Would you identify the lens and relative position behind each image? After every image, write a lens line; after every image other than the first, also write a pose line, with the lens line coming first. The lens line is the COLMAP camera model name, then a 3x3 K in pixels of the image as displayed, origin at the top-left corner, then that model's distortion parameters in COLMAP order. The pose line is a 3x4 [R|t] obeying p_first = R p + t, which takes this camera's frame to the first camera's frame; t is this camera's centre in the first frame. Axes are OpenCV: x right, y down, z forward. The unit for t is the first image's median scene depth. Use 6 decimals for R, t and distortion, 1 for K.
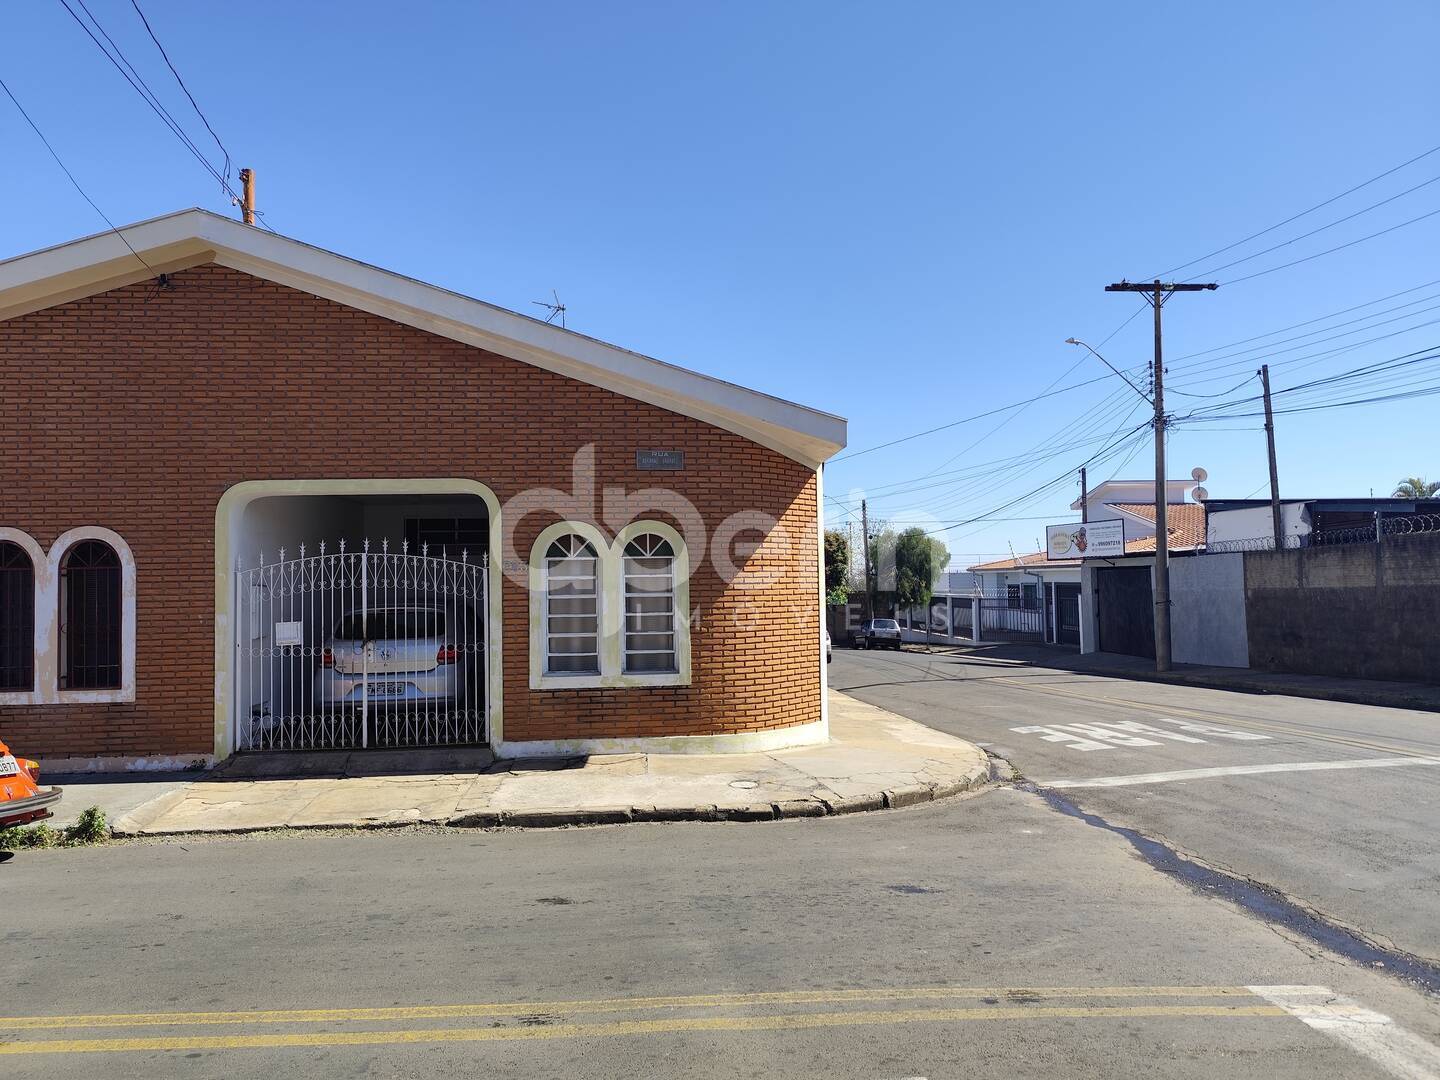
lens RADIAL K [[965.4, 0, 719.9], [0, 965.4, 547.0], [0, 0, 1]] dist [0.047607, 0.000750]
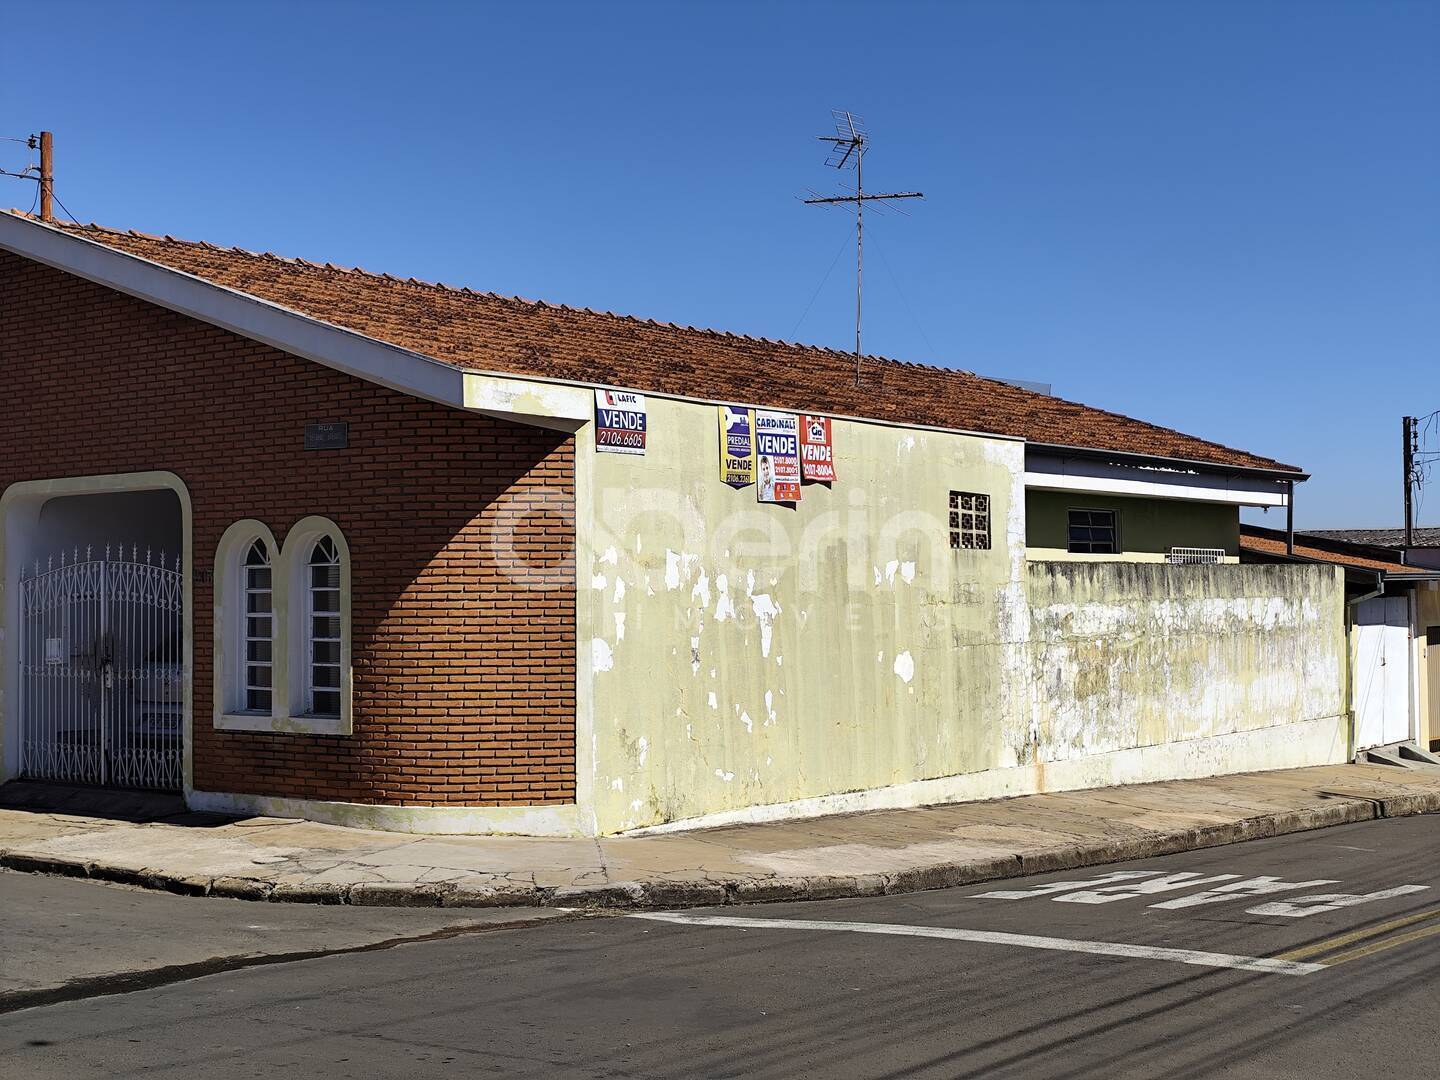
lens RADIAL K [[1932.1, 0, 719.9], [0, 1932.1, 537.9], [0, 0, 1]] dist [0.002335, 0.000000]
pose [[0.757416, -0.011172, -0.652837, 1.165393], [0.023455, 0.999674, 0.010105, -0.018557], [0.652511, -0.022966, 0.757431, 0.055633]]
